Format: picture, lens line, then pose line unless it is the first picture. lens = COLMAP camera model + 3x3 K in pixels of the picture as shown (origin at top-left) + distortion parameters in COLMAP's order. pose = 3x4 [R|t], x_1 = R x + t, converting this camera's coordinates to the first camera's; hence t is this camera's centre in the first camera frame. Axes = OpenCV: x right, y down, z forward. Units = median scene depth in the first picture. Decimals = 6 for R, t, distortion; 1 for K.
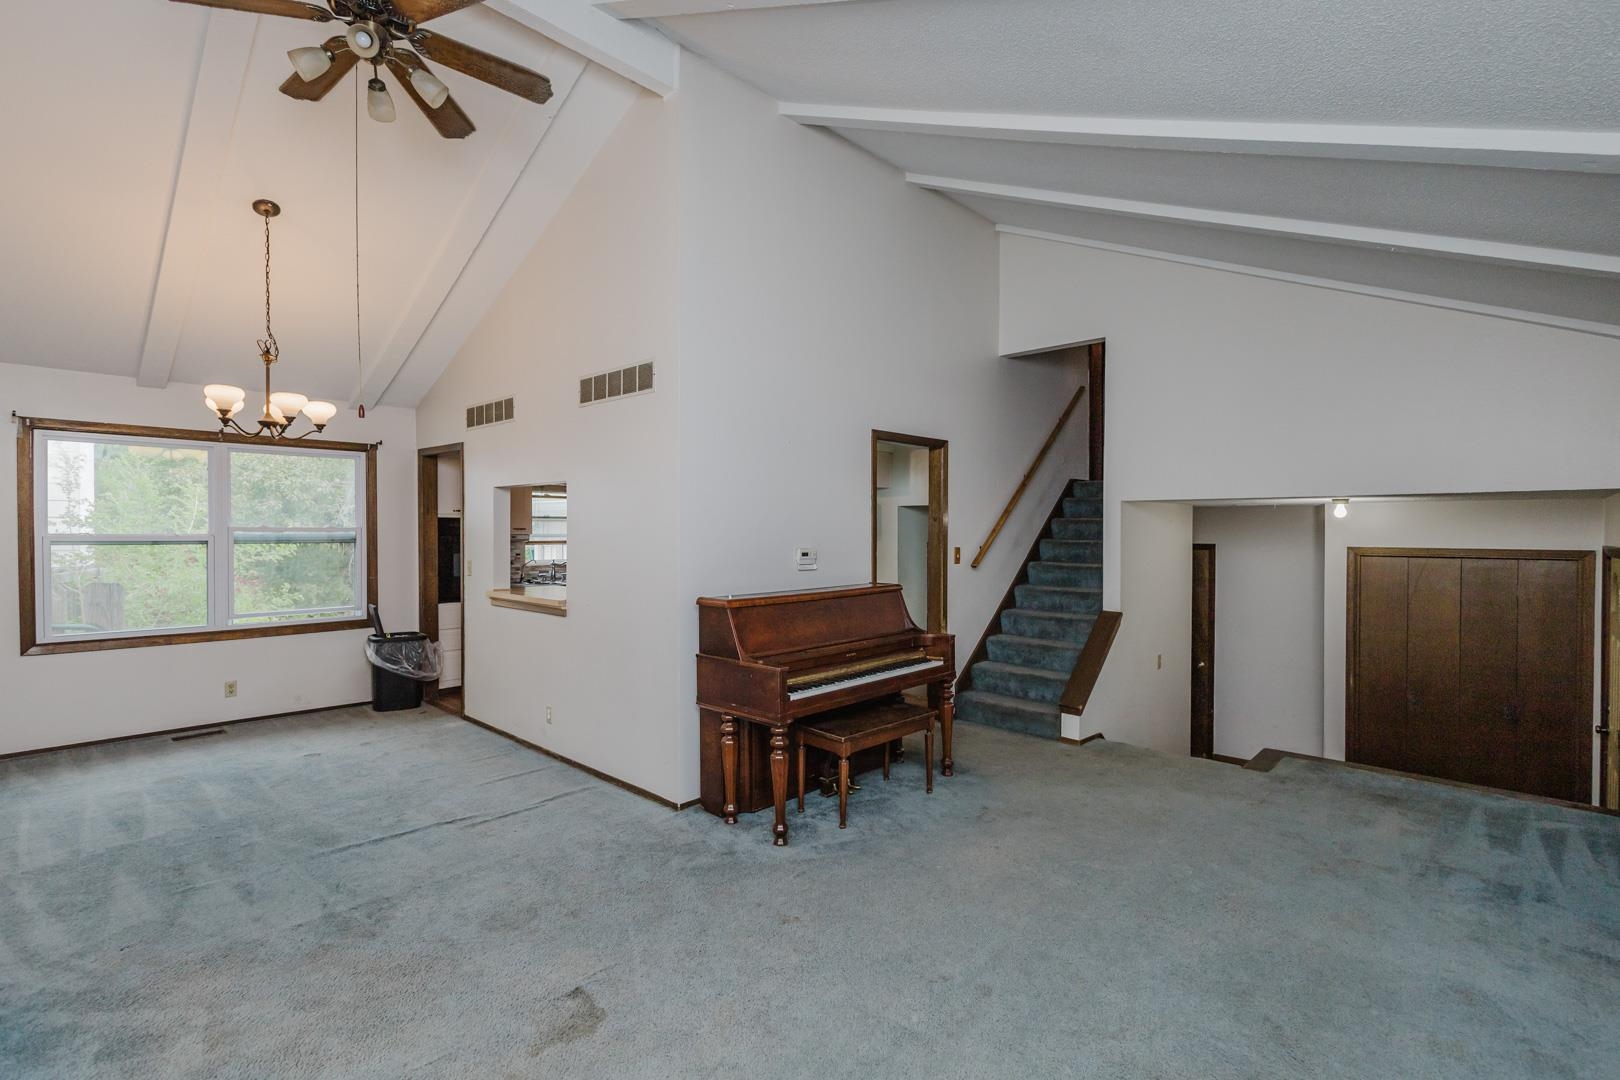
lens RADIAL K [[745.5, 0, 811.8], [0, 745.5, 535.5], [0, 0, 1]] dist [0.005112, -0.001377]
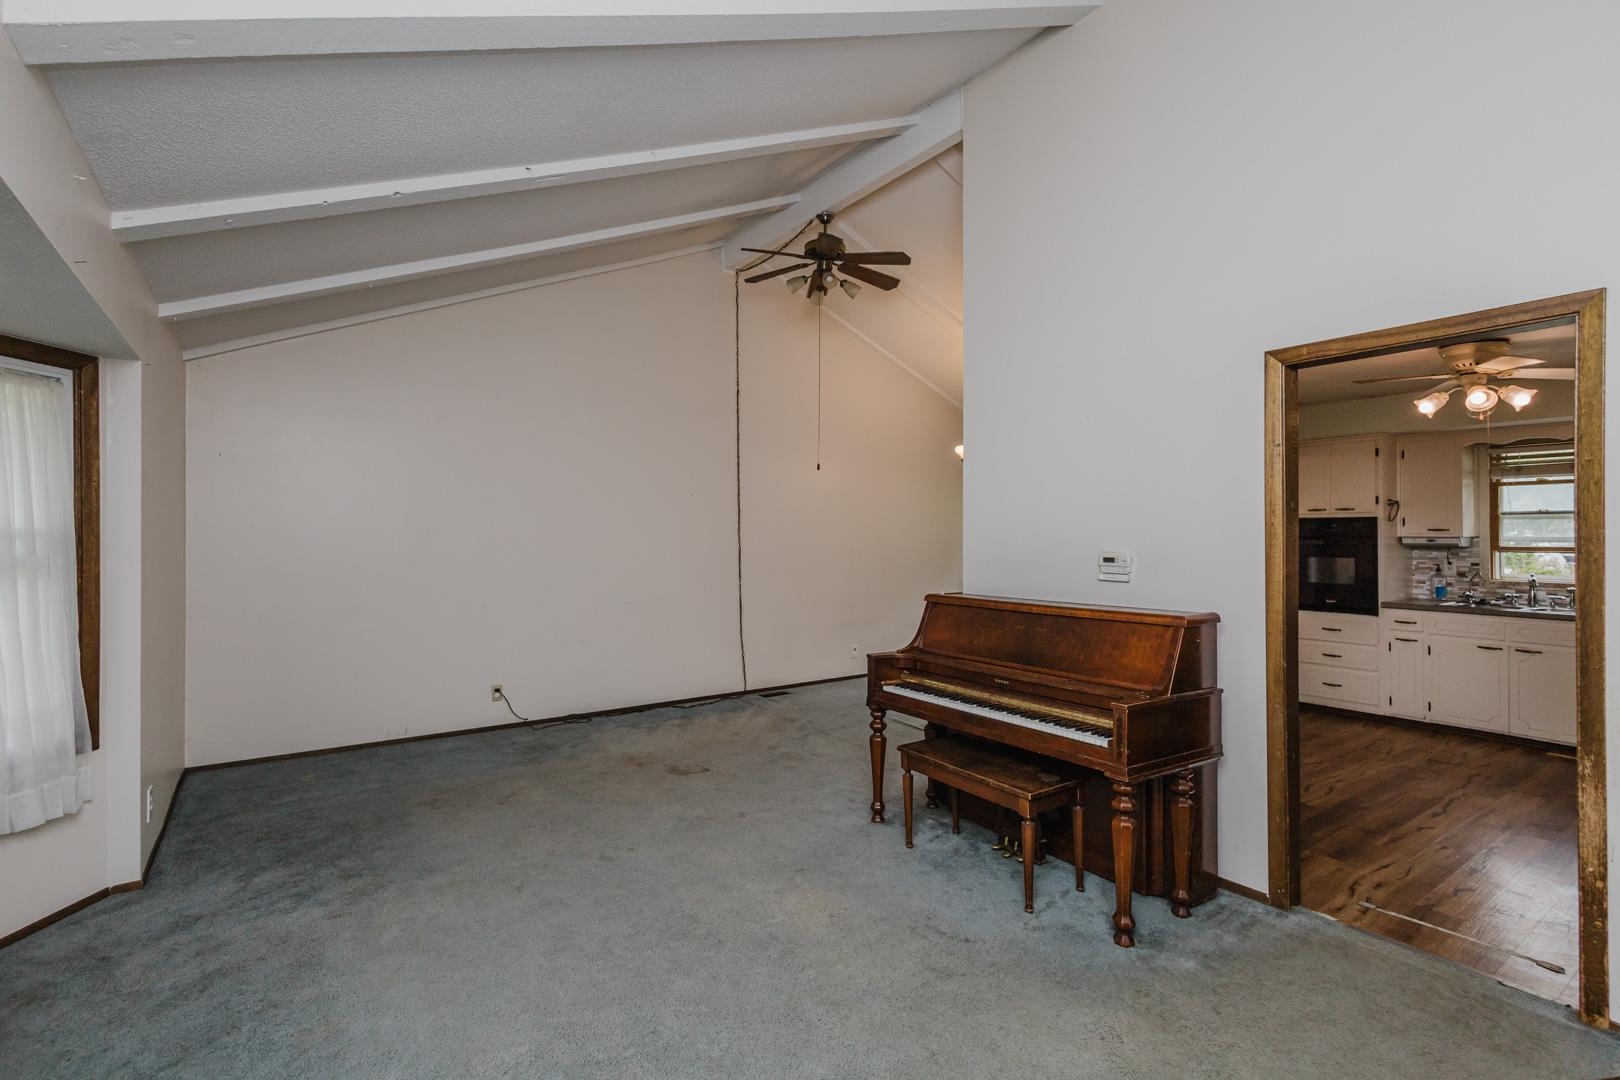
lens RADIAL K [[745.5, 0, 808.7], [0, 745.5, 538.2], [0, 0, 1]] dist [0.005112, -0.001377]
pose [[-0.195658, 0.002481, -0.980669, 0.684667], [-0.009693, 0.999943, 0.004464, 0.003409], [0.980624, 0.010379, -0.195623, 0.743824]]
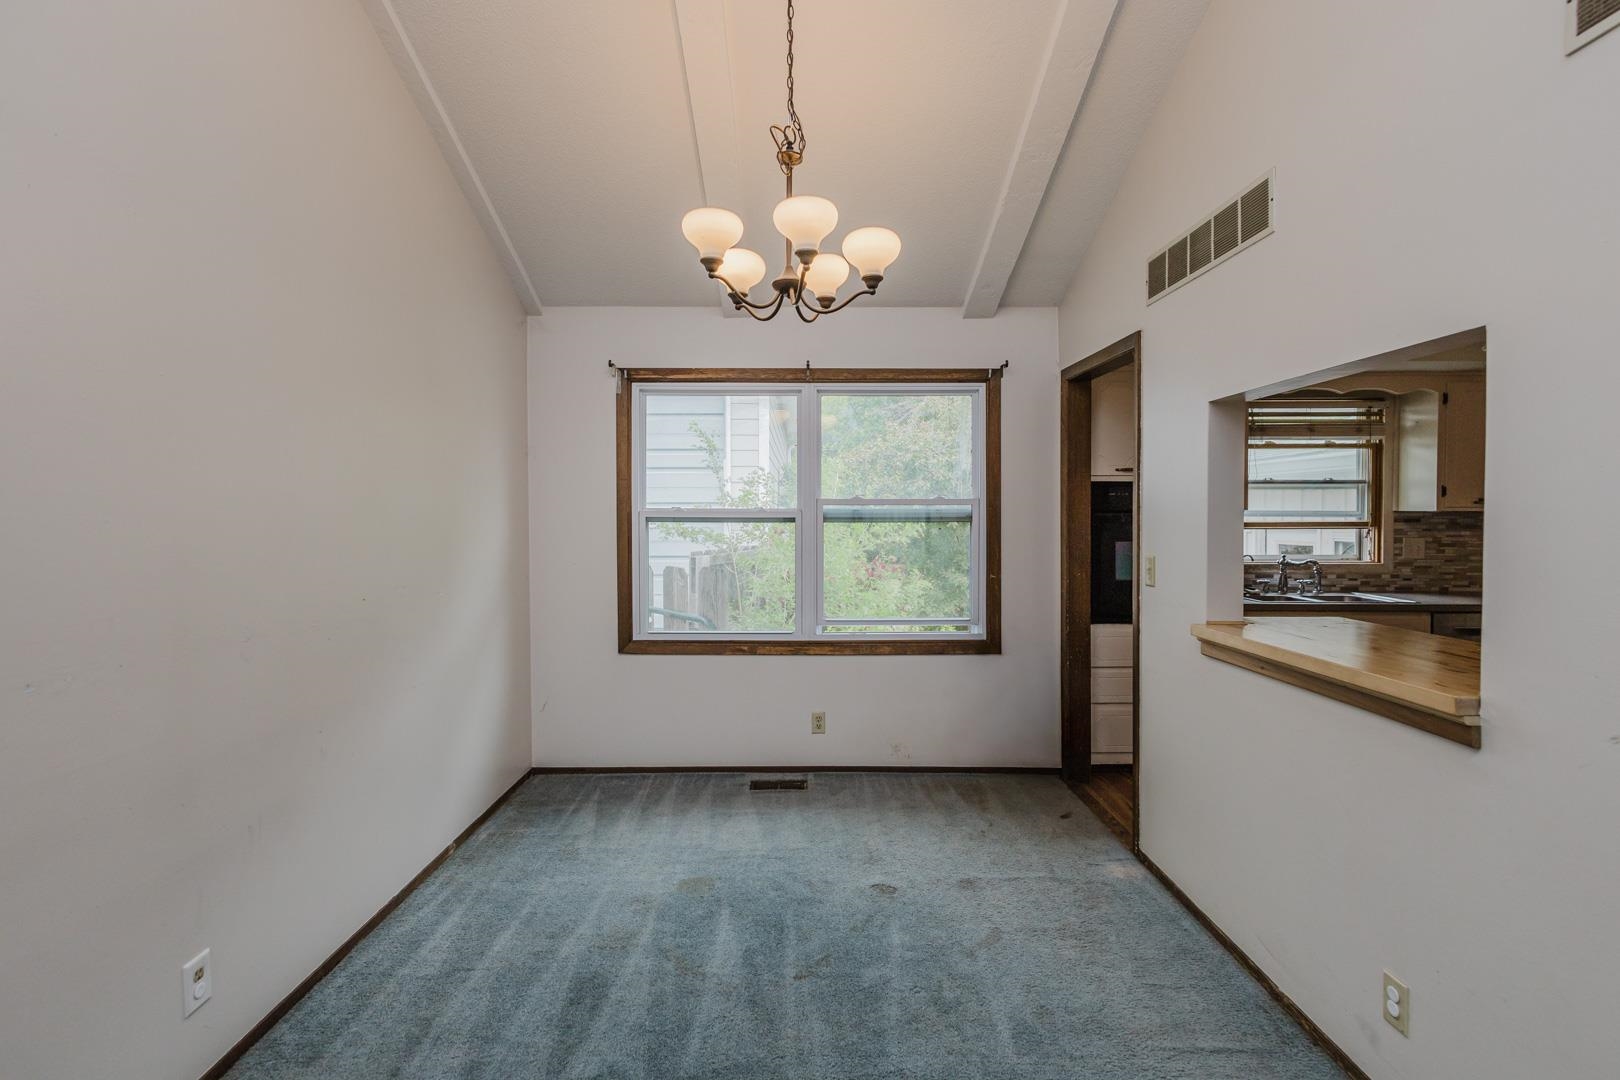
lens RADIAL K [[745.5, 0, 813.5], [0, 745.5, 529.9], [0, 0, 1]] dist [0.005112, -0.001377]
pose [[0.687679, 0.011104, -0.725930, -0.270368], [-0.002675, 0.999915, 0.012761, 0.009899], [0.726010, -0.006834, 0.687650, 0.524991]]
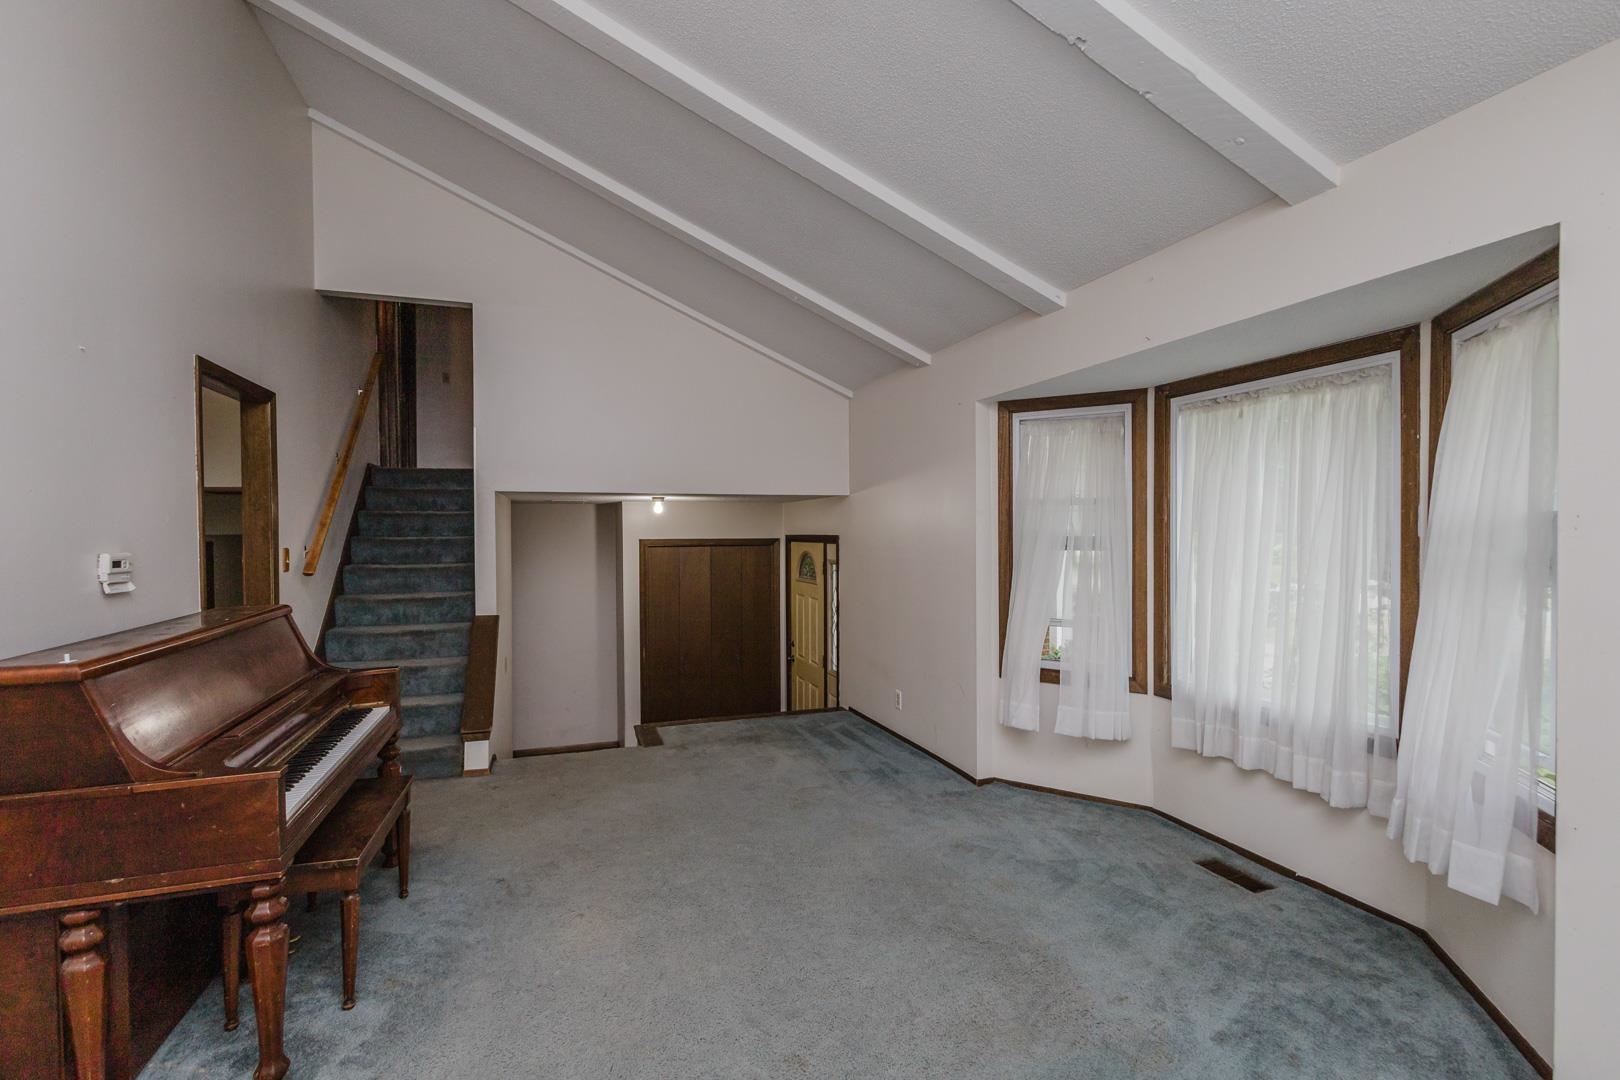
lens RADIAL K [[745.5, 0, 811.2], [0, 745.5, 543.3], [0, 0, 1]] dist [0.005112, -0.001377]
pose [[0.462184, -0.020123, 0.886556, -0.222340], [0.013013, 0.999789, 0.015909, 0.007480], [-0.886689, 0.004184, 0.462348, 0.270770]]
